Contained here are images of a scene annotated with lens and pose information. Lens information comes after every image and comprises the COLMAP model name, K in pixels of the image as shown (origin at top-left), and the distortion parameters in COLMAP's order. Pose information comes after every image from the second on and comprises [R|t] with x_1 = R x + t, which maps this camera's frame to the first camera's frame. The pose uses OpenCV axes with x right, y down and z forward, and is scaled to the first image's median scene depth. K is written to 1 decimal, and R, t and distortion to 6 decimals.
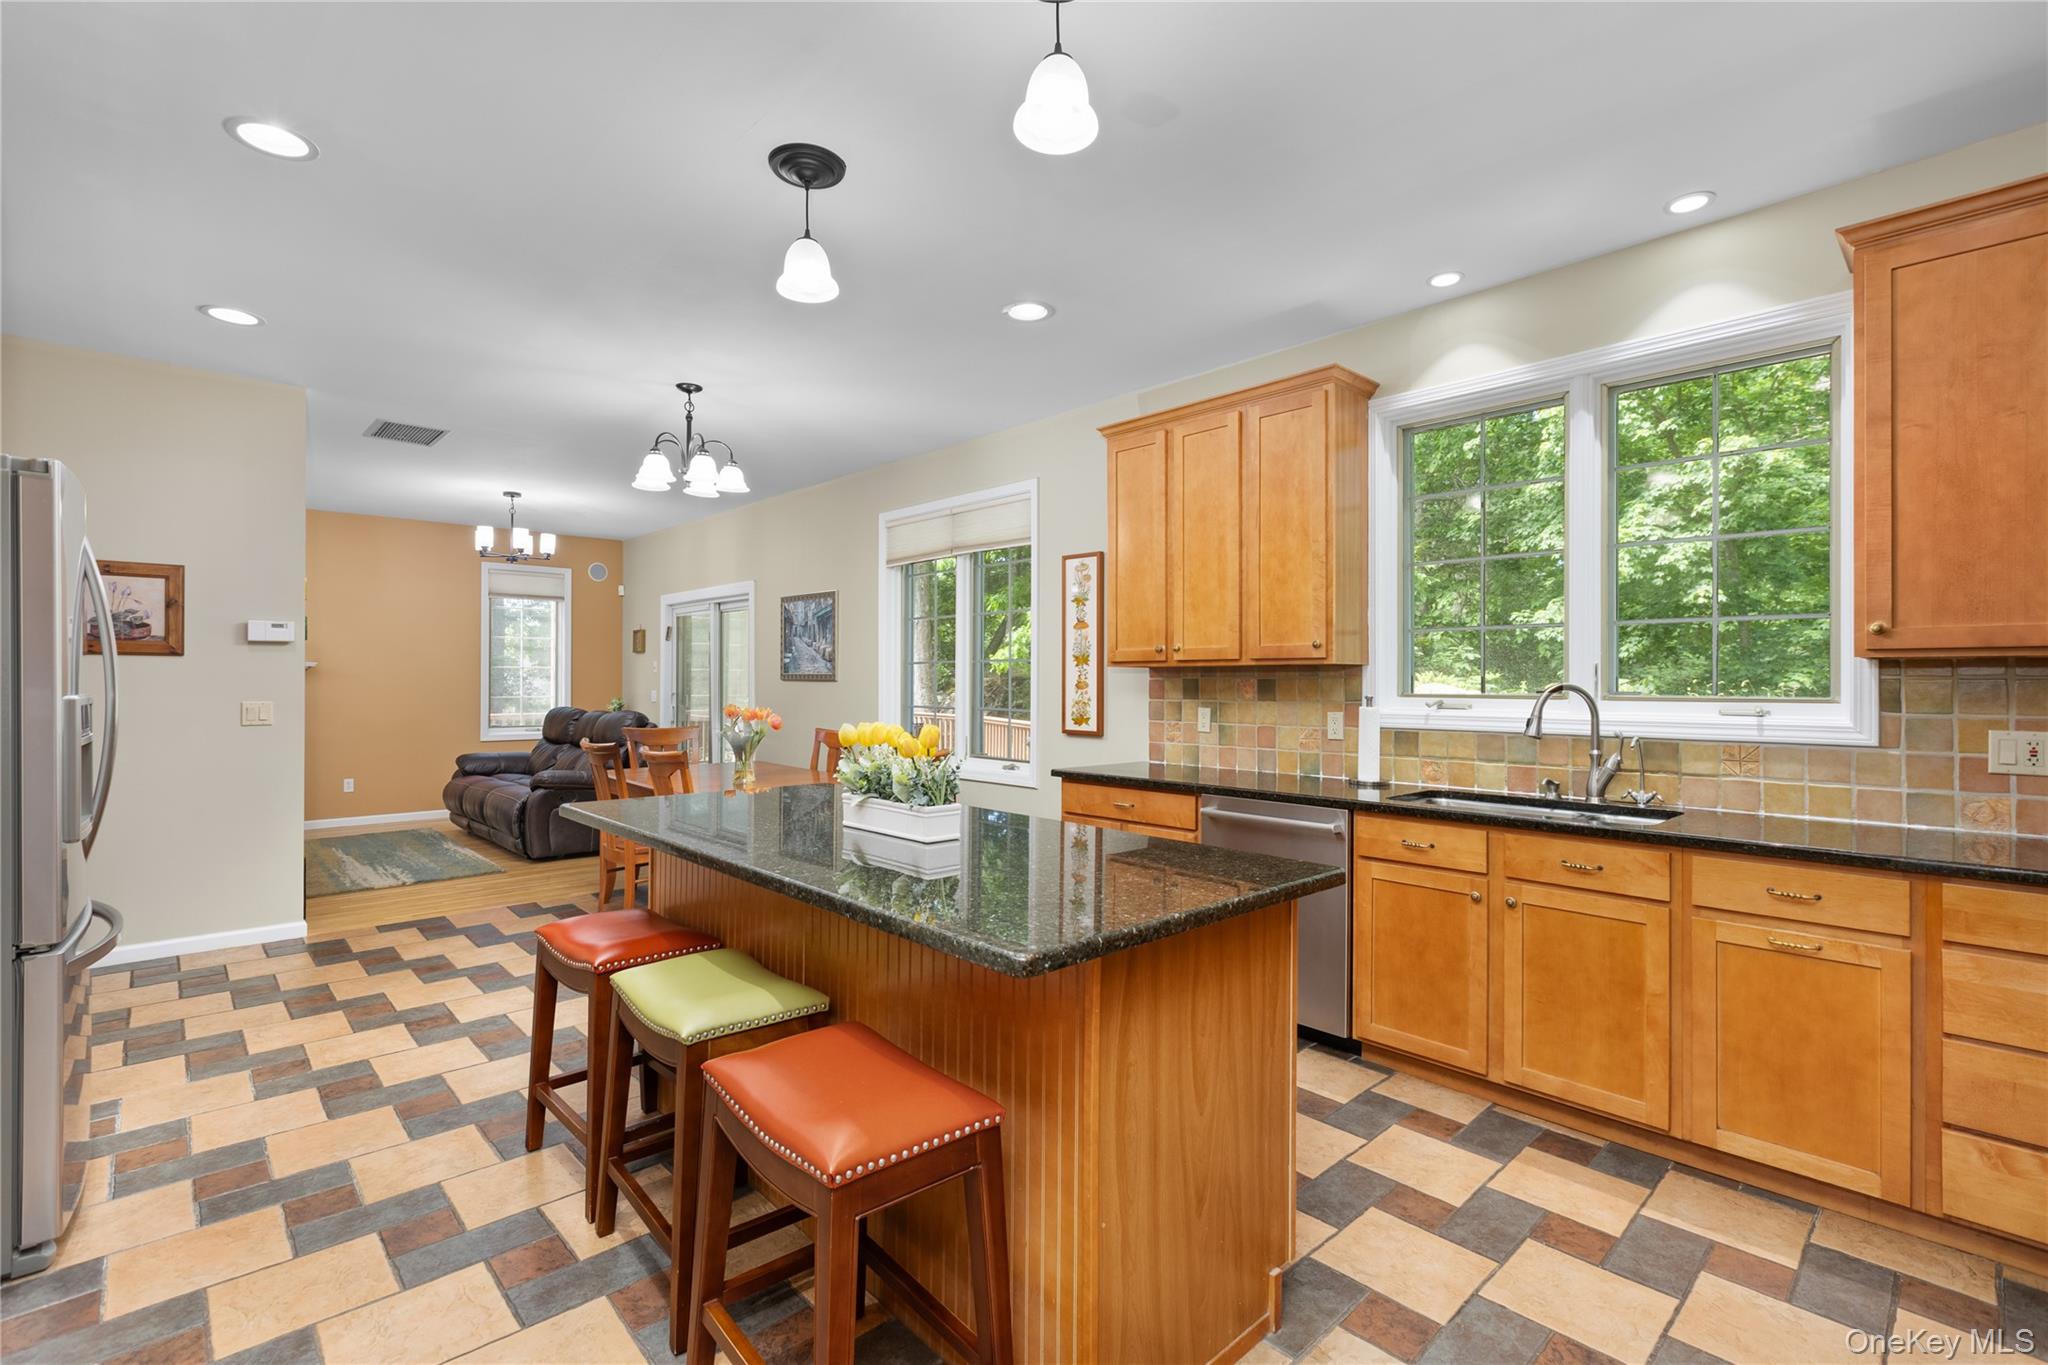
lens RADIAL K [[925.2, 0, 1018.2], [0, 925.2, 673.5], [0, 0, 1]] dist [0.001529, -0.000002]
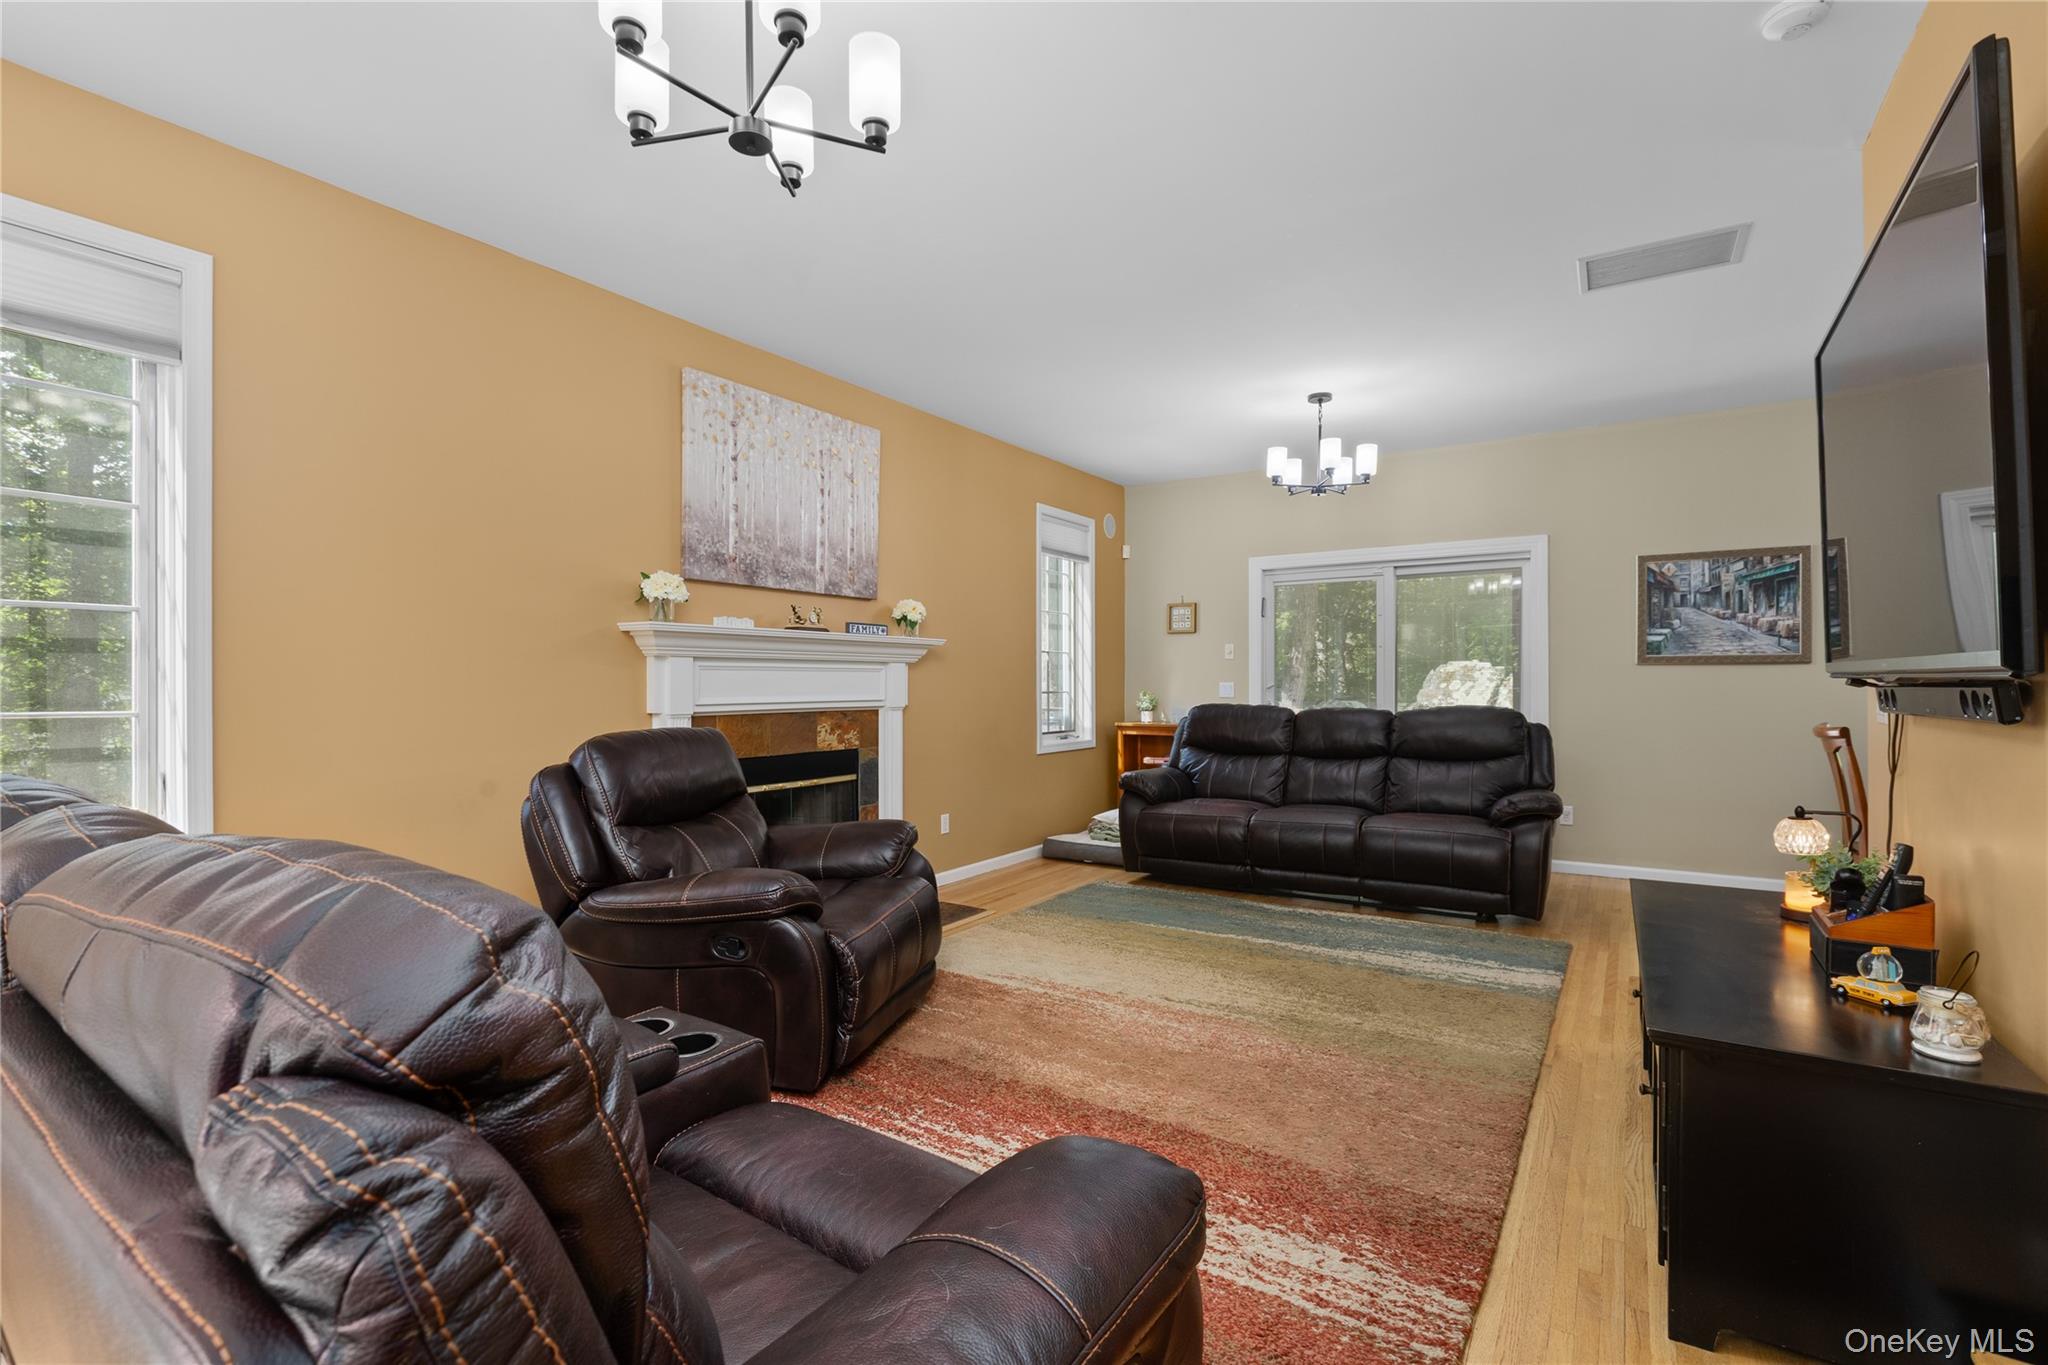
lens RADIAL K [[925.2, 0, 1022.3], [0, 925.2, 678.5], [0, 0, 1]] dist [0.001529, -0.000002]
pose [[0.971637, -0.004957, 0.236427, -1.788331], [0.003223, 0.999965, 0.007717, 0.022614], [-0.236457, -0.006736, 0.971619, 0.719419]]
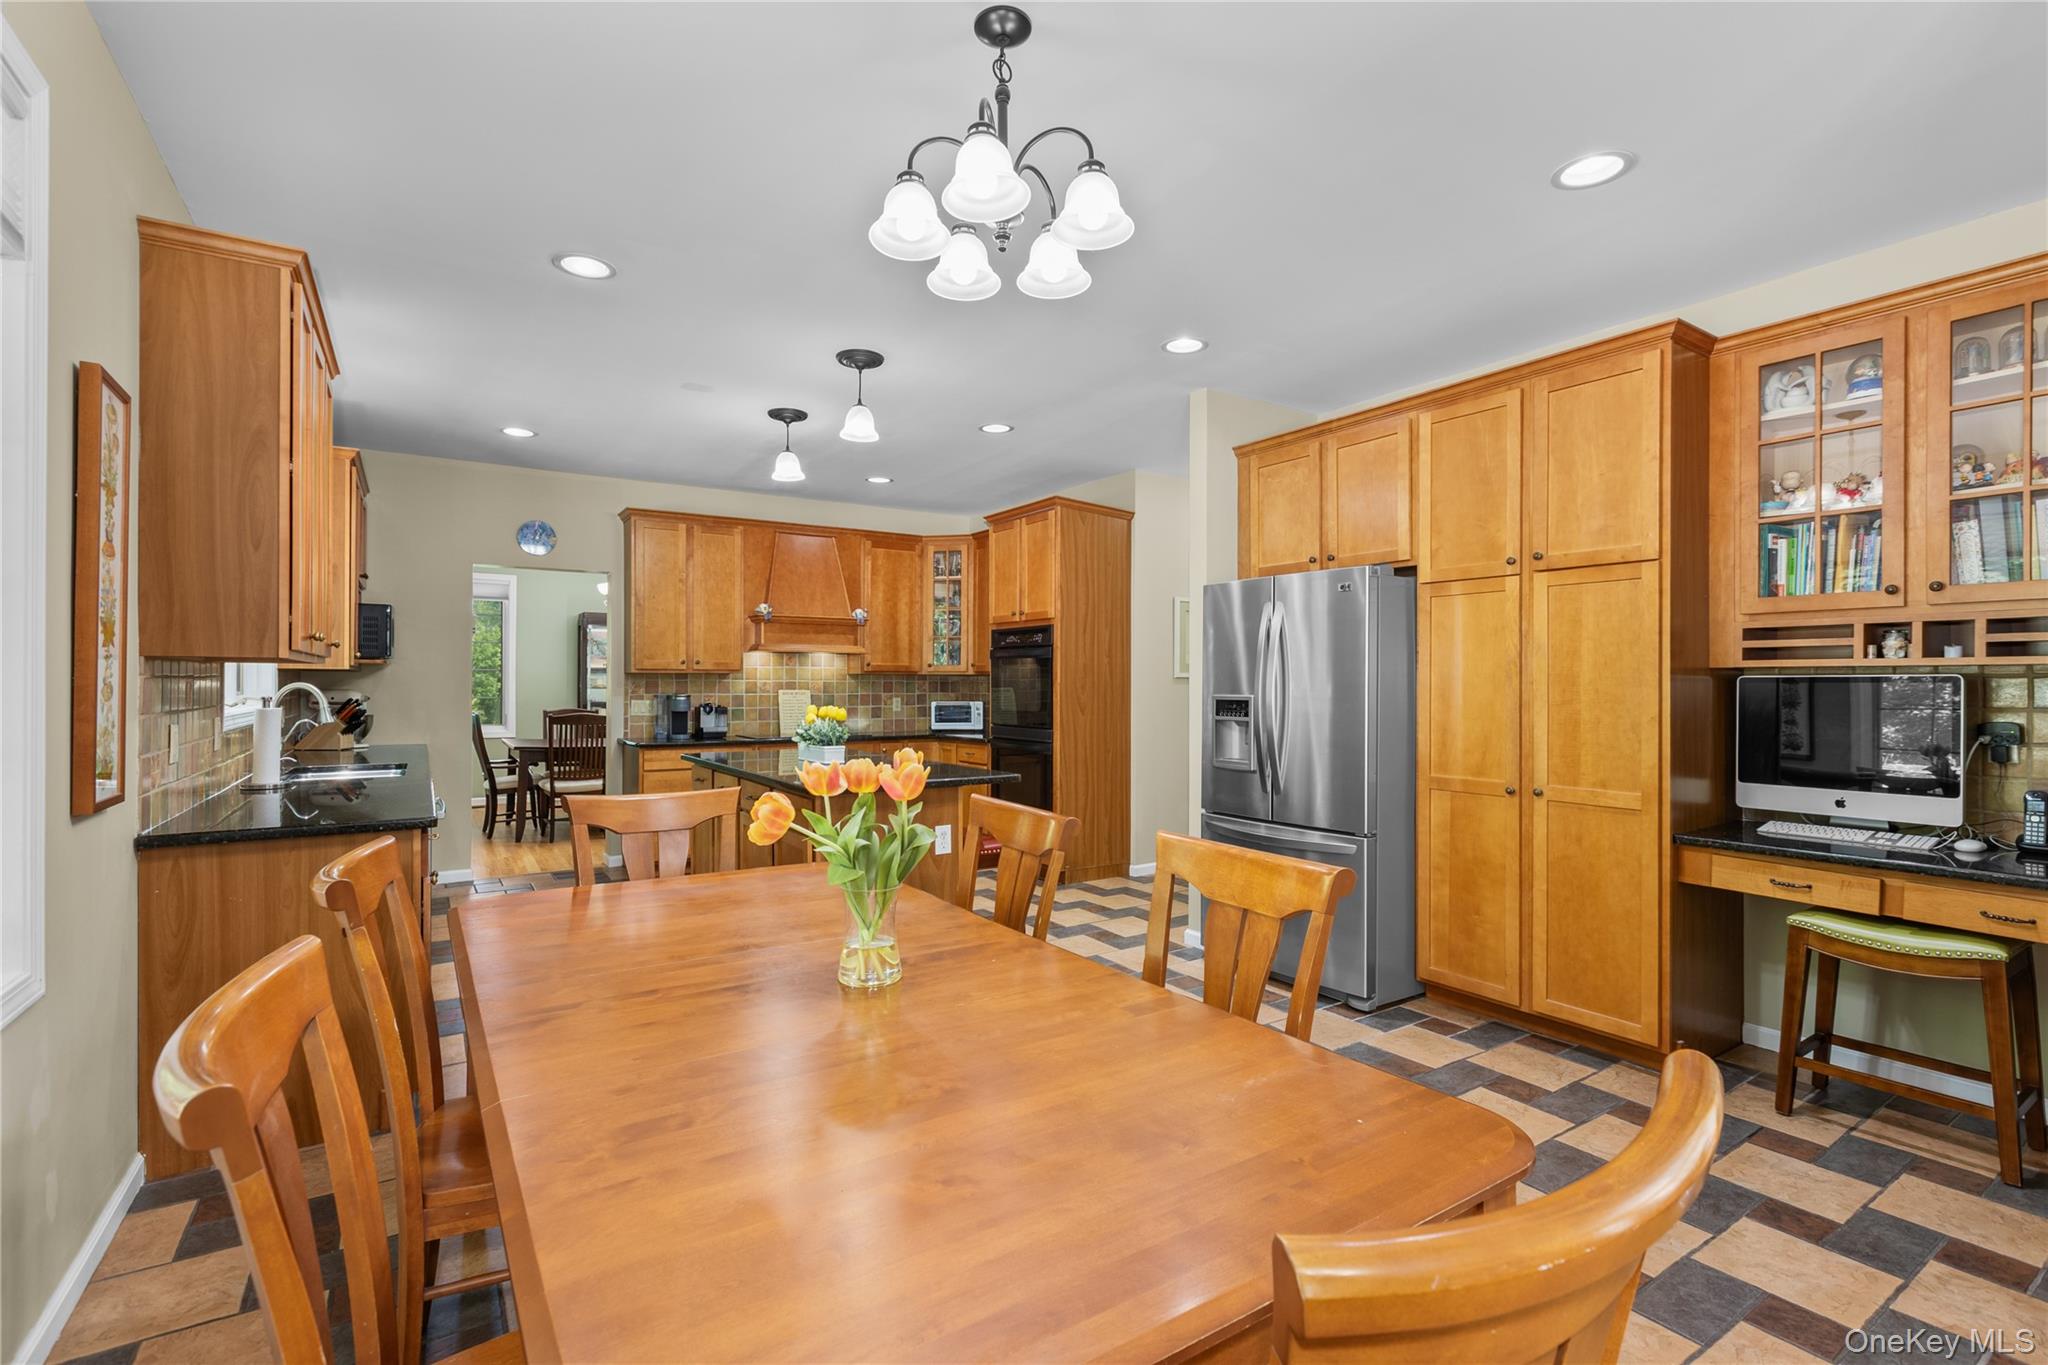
lens RADIAL K [[925.2, 0, 1027.7], [0, 925.2, 677.6], [0, 0, 1]] dist [0.001529, -0.000002]
pose [[-0.985937, -0.005615, 0.167024, -0.539014], [-0.008236, 0.999853, -0.015009, 0.011660], [-0.166915, -0.016173, -0.985839, 1.740470]]
